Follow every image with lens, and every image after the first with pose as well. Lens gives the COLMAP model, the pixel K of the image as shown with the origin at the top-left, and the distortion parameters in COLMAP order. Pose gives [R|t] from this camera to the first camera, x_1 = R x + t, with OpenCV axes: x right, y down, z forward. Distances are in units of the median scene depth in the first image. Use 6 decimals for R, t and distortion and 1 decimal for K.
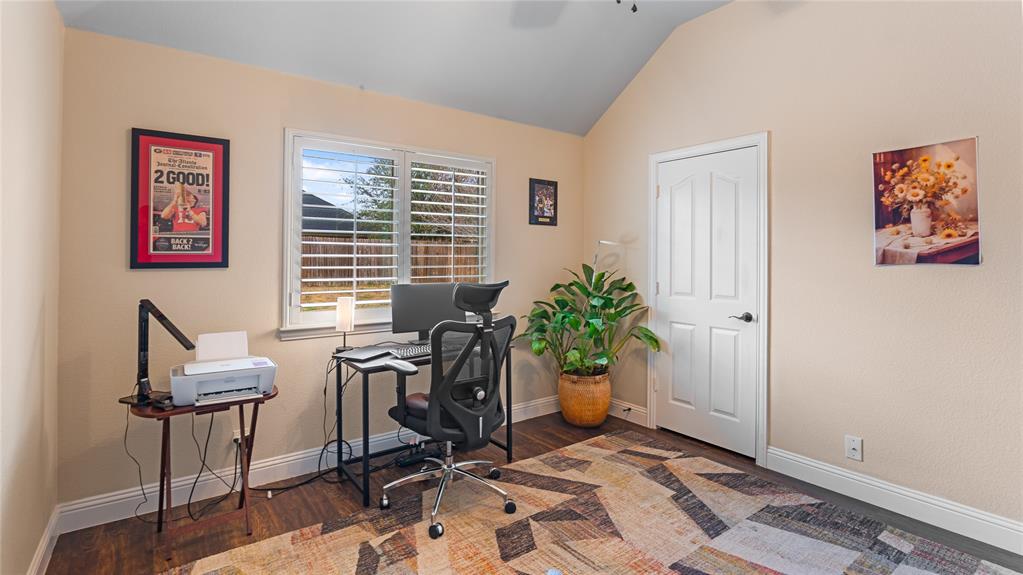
lens RADIAL K [[478.8, 0, 523.1], [0, 478.8, 254.6], [0, 0, 1]] dist [-0.006495, 0.002542]
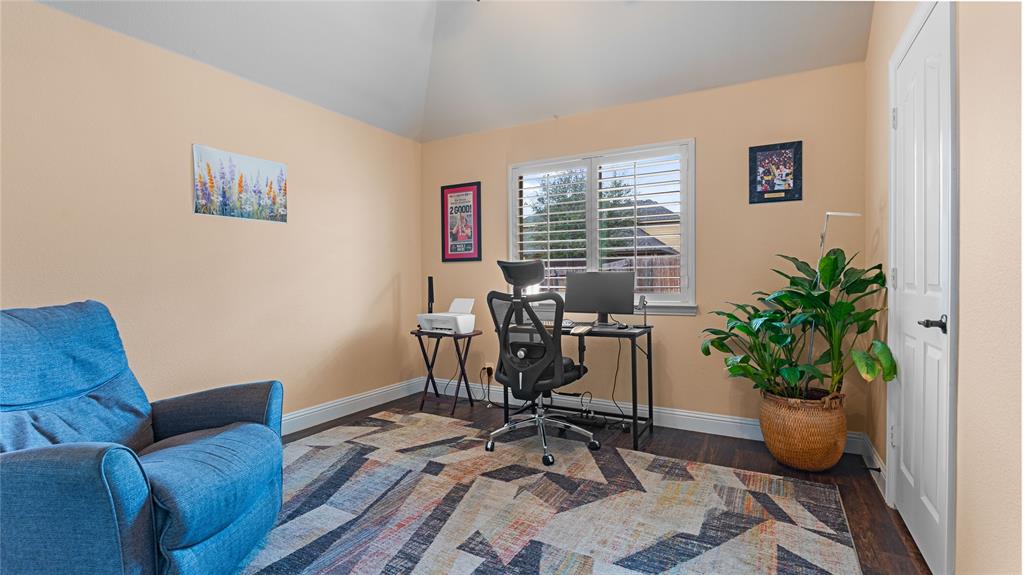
lens RADIAL K [[478.8, 0, 511.3], [0, 478.8, 288.8], [0, 0, 1]] dist [-0.006495, 0.002542]
pose [[0.399226, 0.012706, -0.916765, 0.916138], [0.013756, 0.999708, 0.019846, 0.091765], [0.916750, -0.020534, 0.398934, 0.448424]]
